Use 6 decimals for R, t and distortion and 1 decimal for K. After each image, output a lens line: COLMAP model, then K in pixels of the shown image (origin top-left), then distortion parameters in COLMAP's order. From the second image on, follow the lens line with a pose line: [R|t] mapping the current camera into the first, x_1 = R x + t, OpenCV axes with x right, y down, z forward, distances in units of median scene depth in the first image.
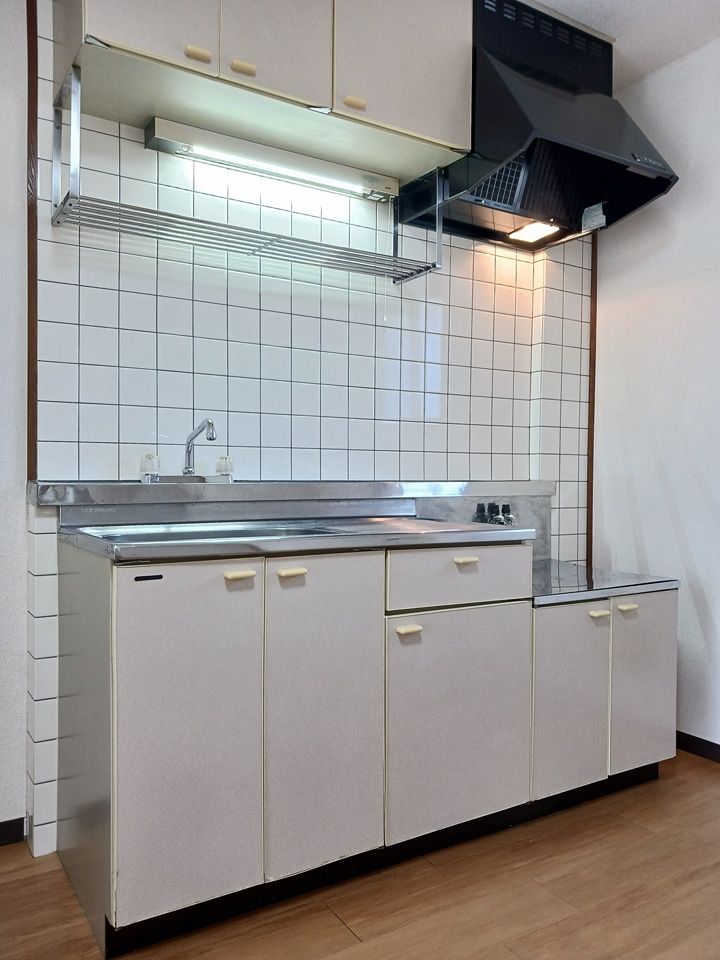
lens RADIAL K [[757.6, 0, 368.1], [0, 757.6, 480.6], [0, 0, 1]] dist [0.092773, -0.170149]
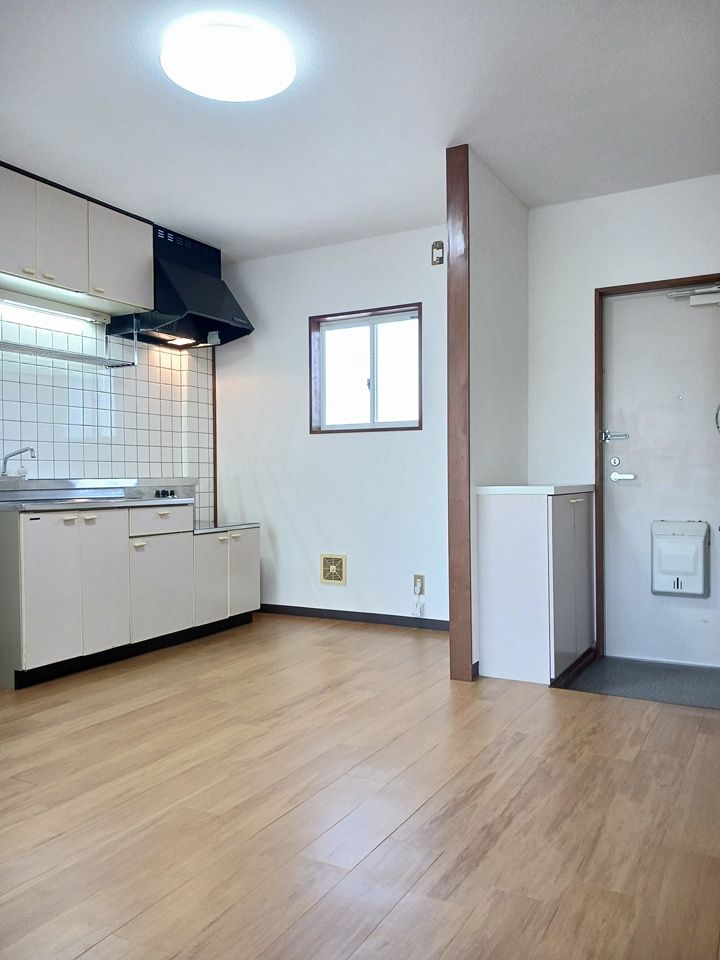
lens RADIAL K [[757.6, 0, 368.1], [0, 757.6, 480.6], [0, 0, 1]] dist [0.092773, -0.170149]
pose [[0.877087, -0.021198, 0.479864, -0.289786], [0.025525, 0.999671, -0.002495, 0.025134], [-0.479653, 0.014437, 0.877339, -0.854157]]
